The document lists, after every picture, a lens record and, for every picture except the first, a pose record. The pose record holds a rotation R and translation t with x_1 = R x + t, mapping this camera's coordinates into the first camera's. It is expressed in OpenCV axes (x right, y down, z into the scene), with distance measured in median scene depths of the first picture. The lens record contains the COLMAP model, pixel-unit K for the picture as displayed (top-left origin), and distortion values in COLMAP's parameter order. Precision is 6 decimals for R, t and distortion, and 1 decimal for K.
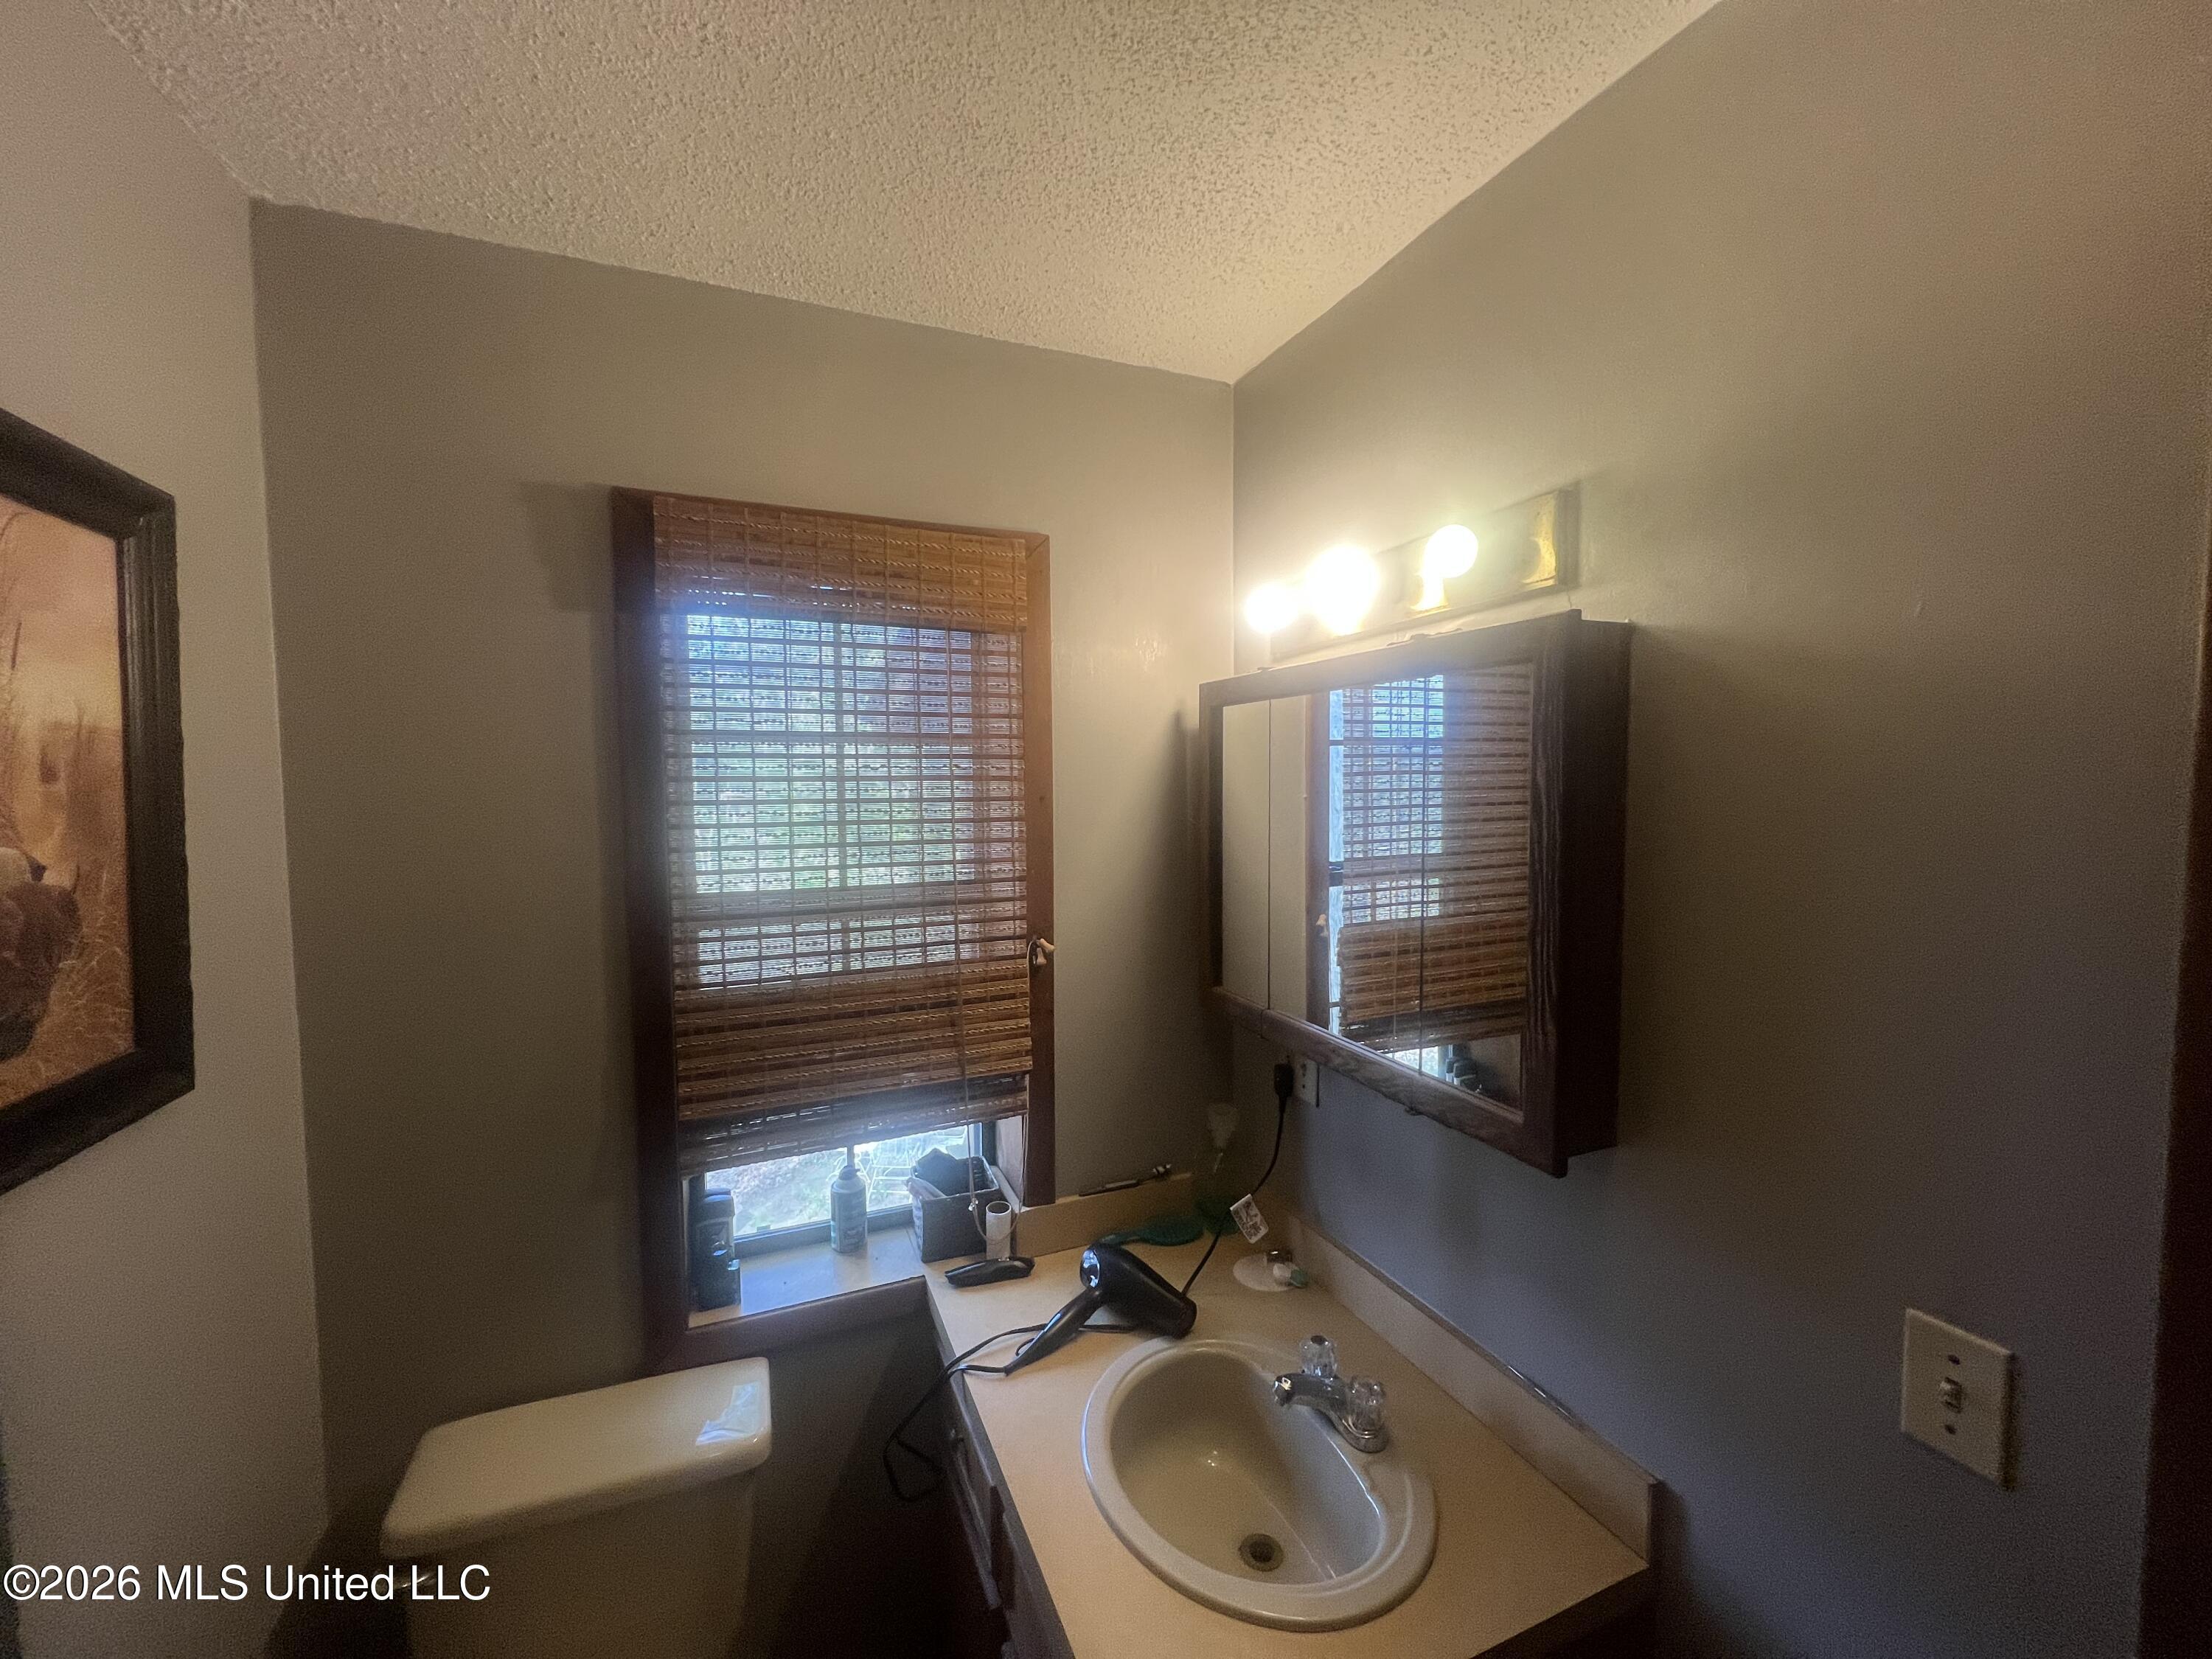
lens RADIAL K [[882.8, 0, 1102.3], [0, 882.8, 829.8], [0, 0, 1]] dist [0.001829, -0.000475]
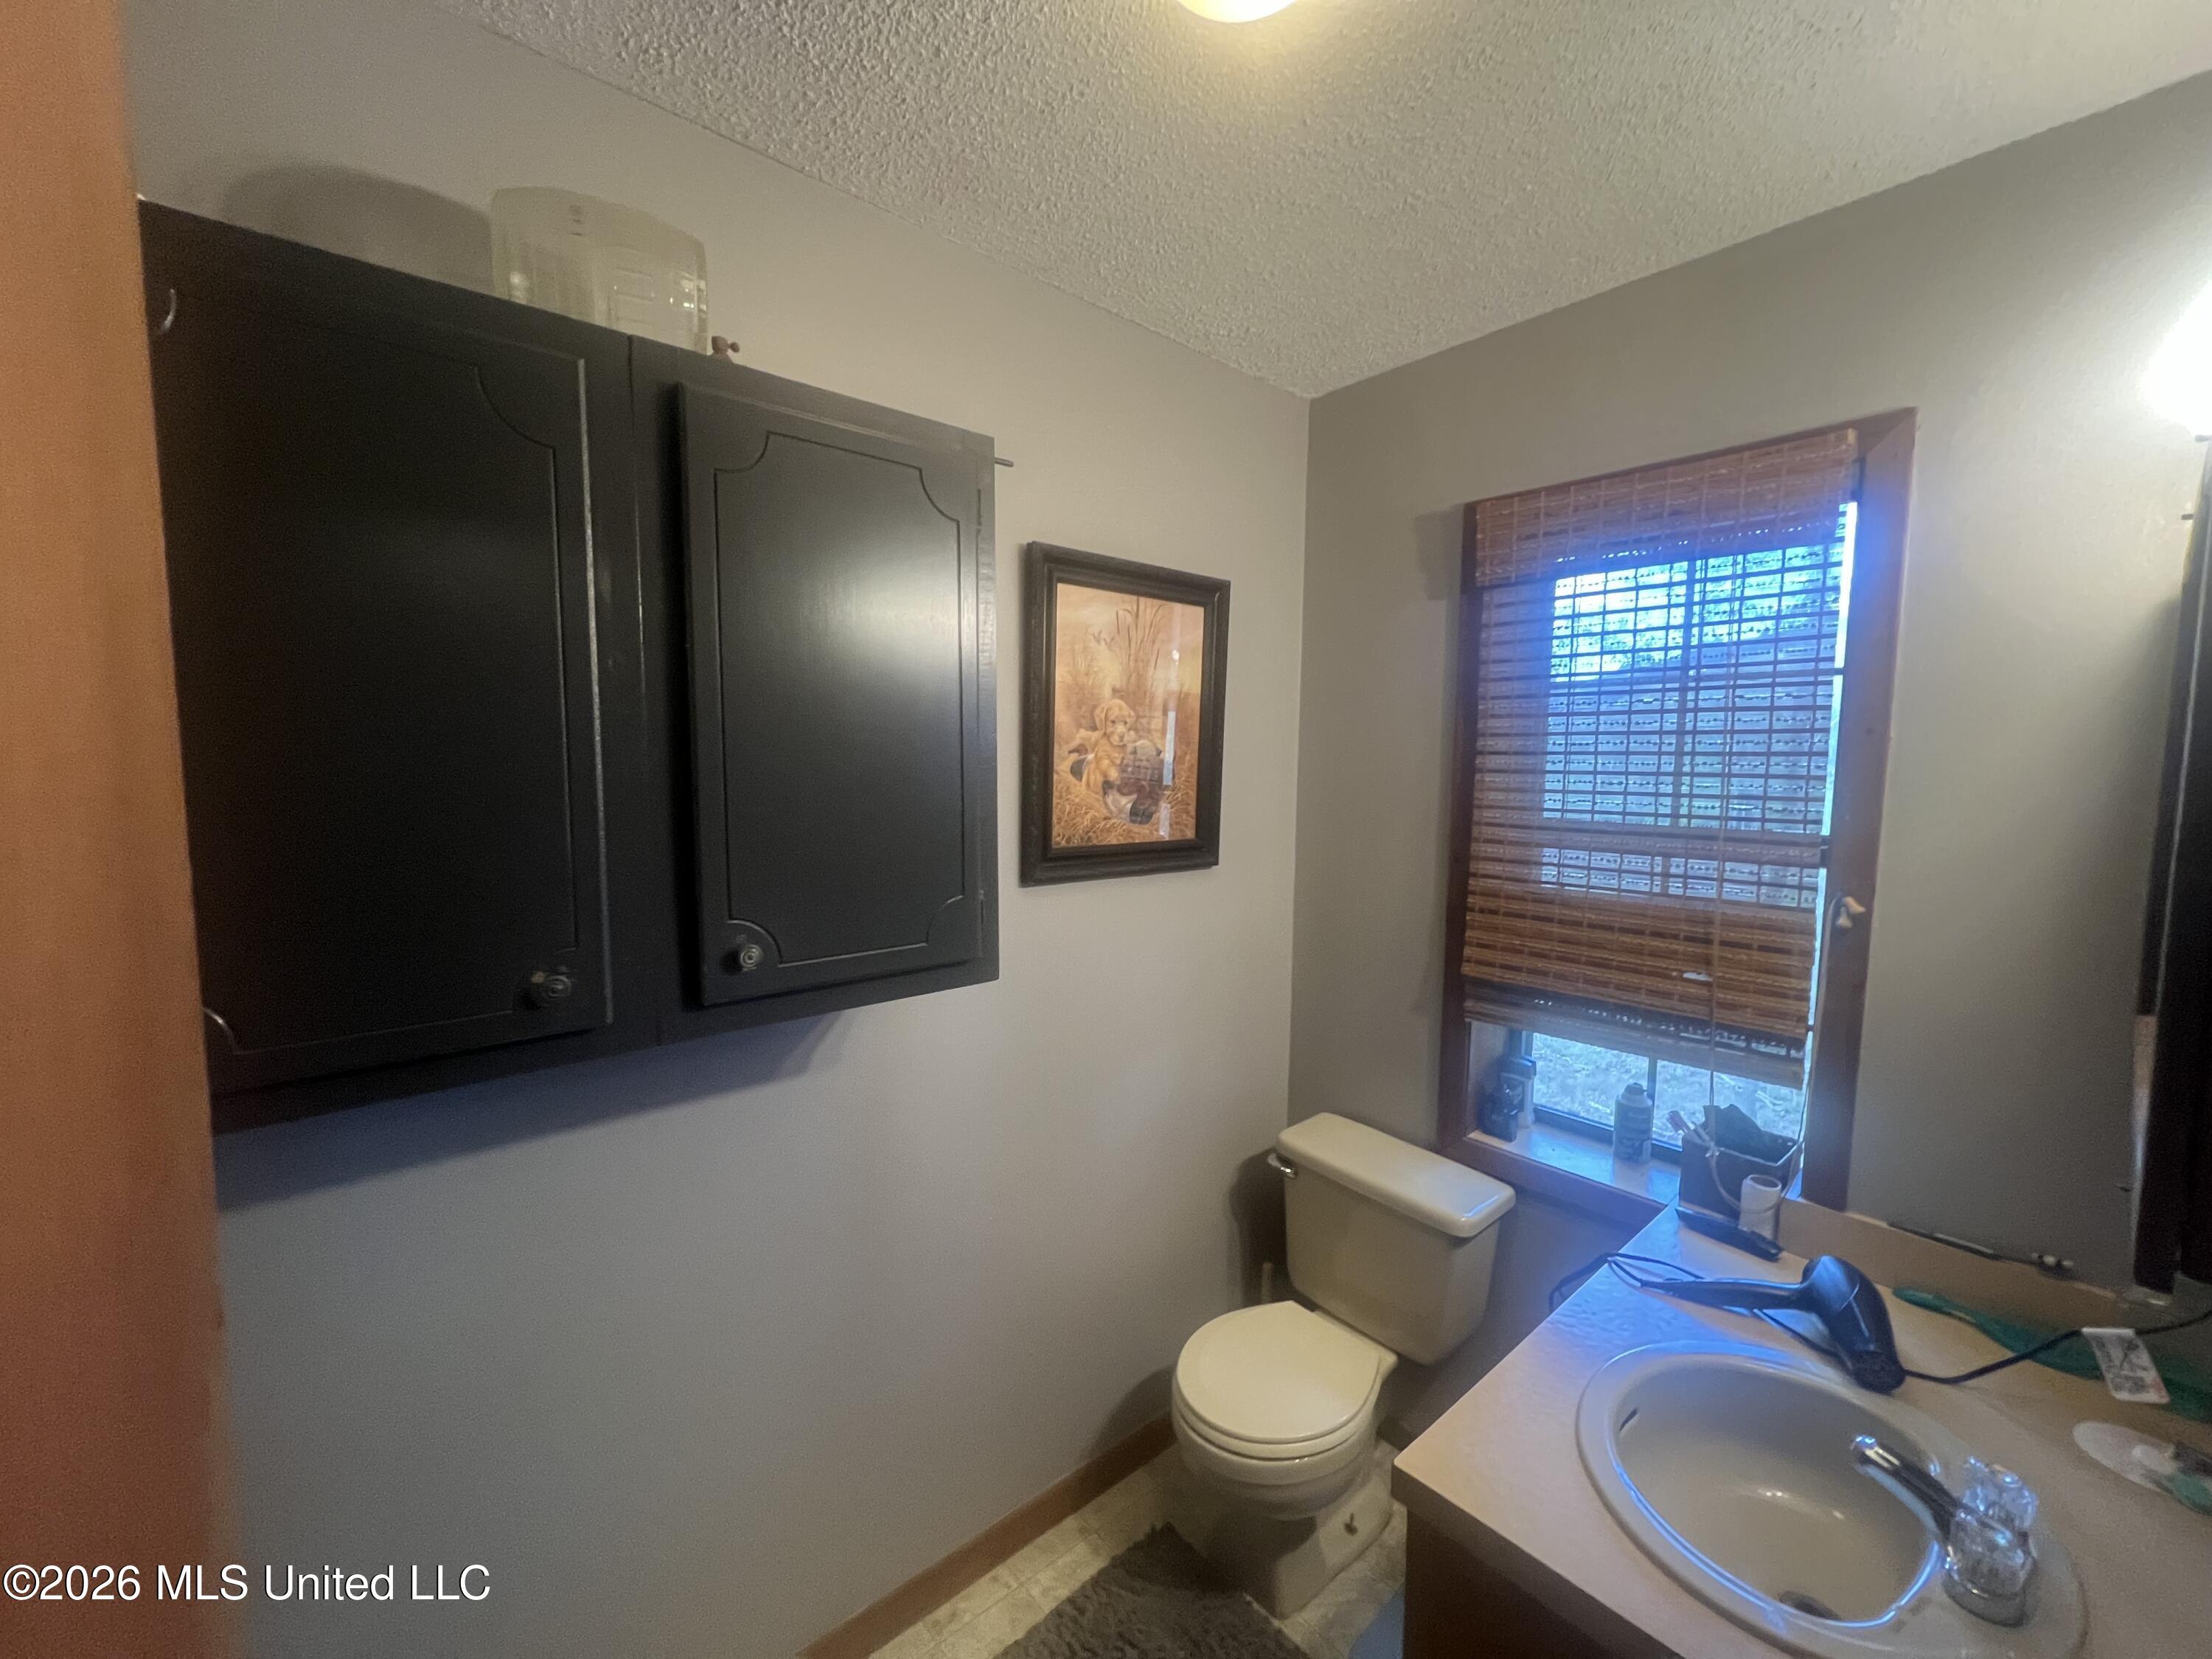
lens RADIAL K [[882.8, 0, 1101.1], [0, 882.8, 829.3], [0, 0, 1]] dist [0.001829, -0.000475]
pose [[0.302659, 0.089695, -0.948869, 0.566472], [-0.064983, 0.995187, 0.073346, 0.047306], [0.950881, 0.039462, 0.307032, 0.057162]]
